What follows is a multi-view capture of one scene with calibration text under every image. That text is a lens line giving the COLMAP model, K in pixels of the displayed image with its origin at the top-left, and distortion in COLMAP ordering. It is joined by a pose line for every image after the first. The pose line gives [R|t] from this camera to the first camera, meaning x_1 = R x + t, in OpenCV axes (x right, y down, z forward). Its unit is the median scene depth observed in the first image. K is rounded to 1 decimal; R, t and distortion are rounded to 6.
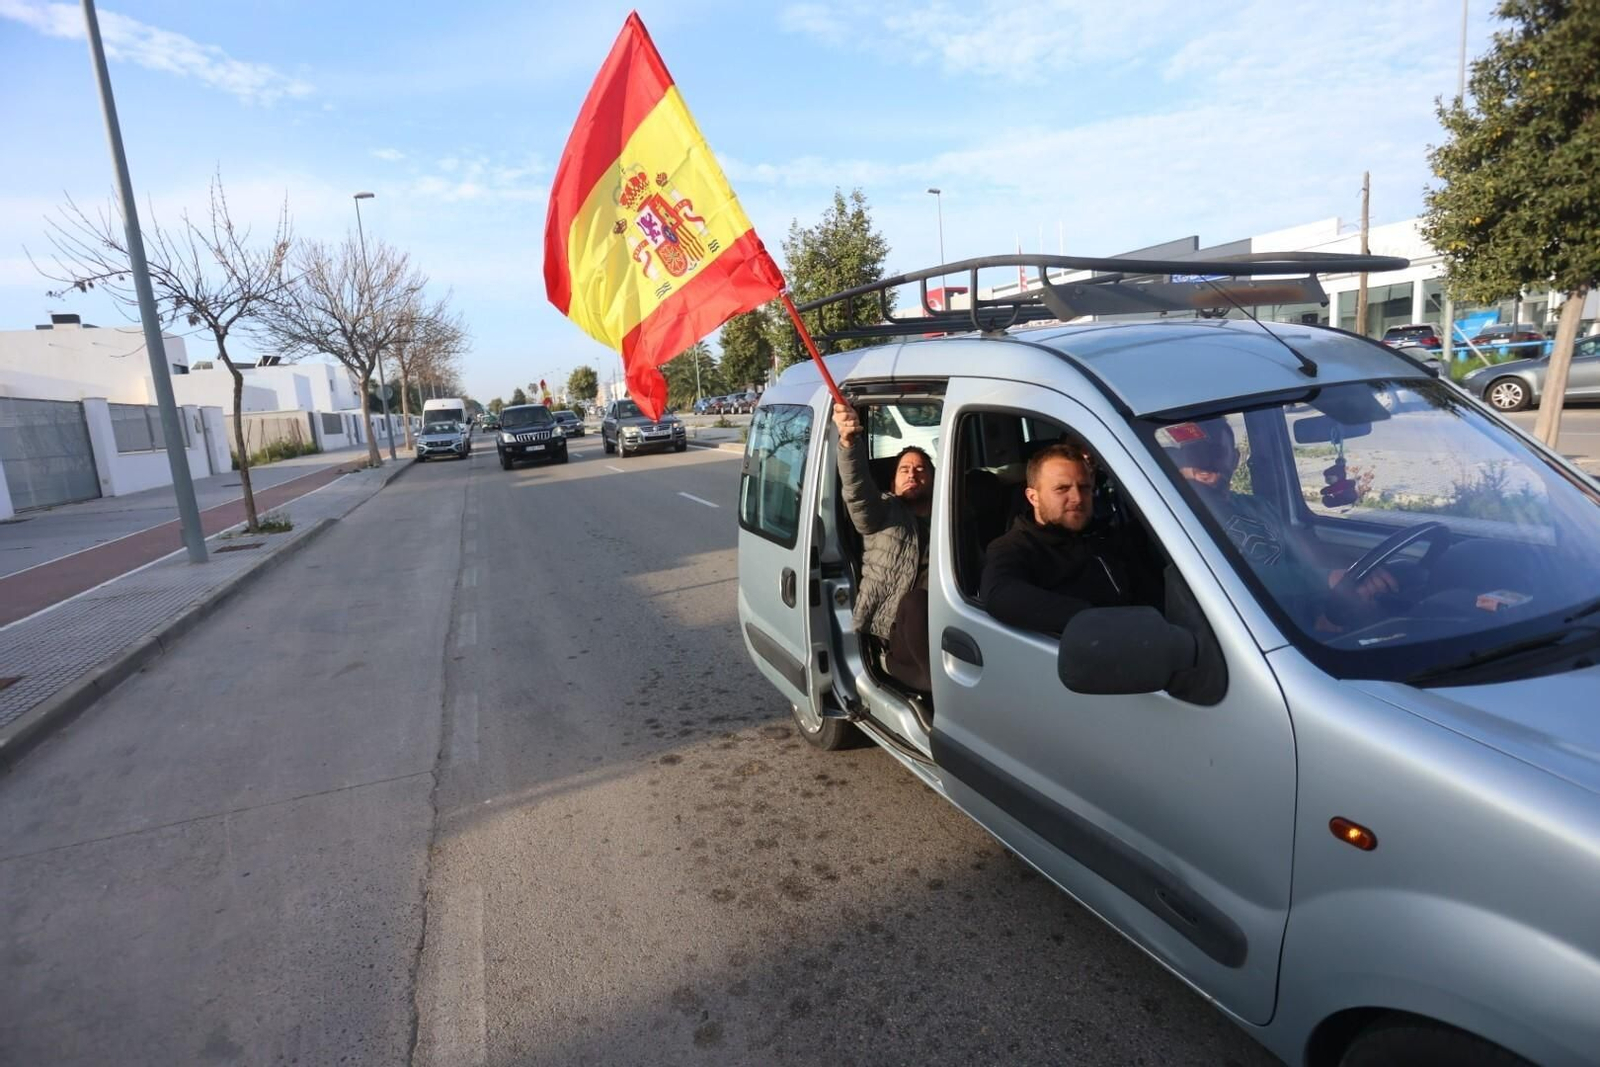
lens RADIAL K [[796.8, 0, 800.0], [0, 796.8, 533.5], [0, 0, 1]] dist [-0.060003, 0.025388]
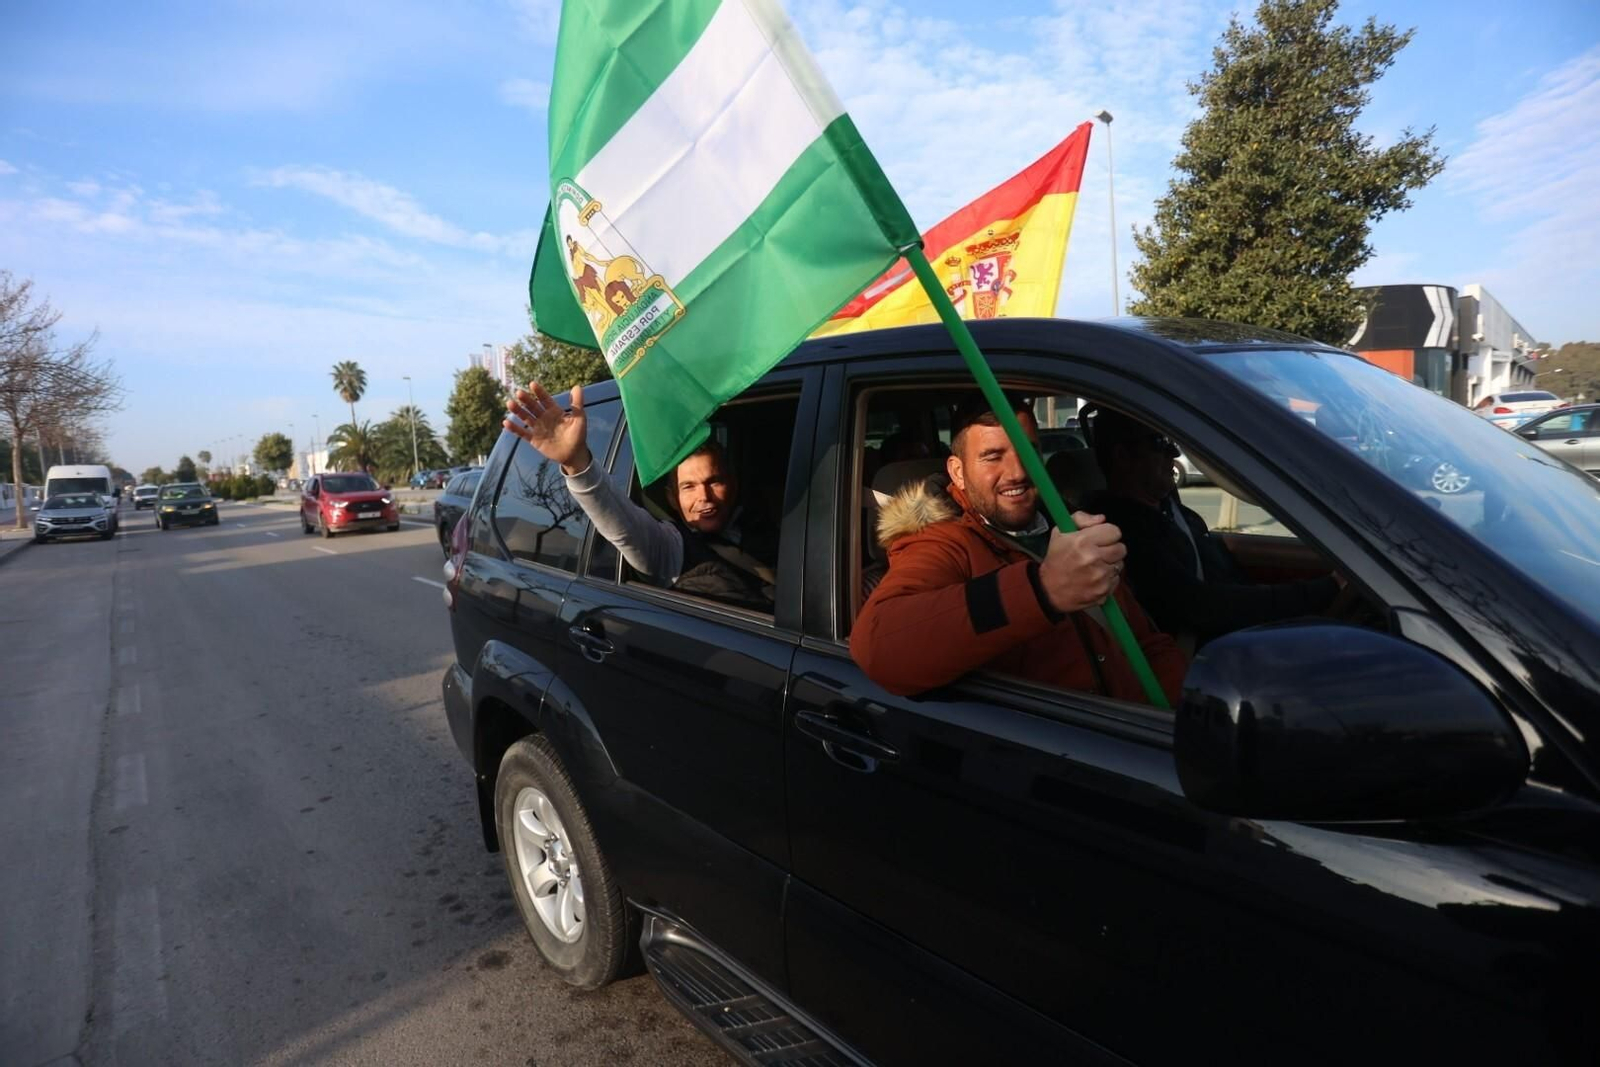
lens RADIAL K [[796.8, 0, 800.0], [0, 796.8, 533.5], [0, 0, 1]] dist [-0.060003, 0.025388]
pose [[0.944544, -0.007079, 0.328309, -0.054102], [0.038624, 0.995223, -0.089660, -0.008822], [-0.326106, 0.097368, 0.940306, 0.090229]]
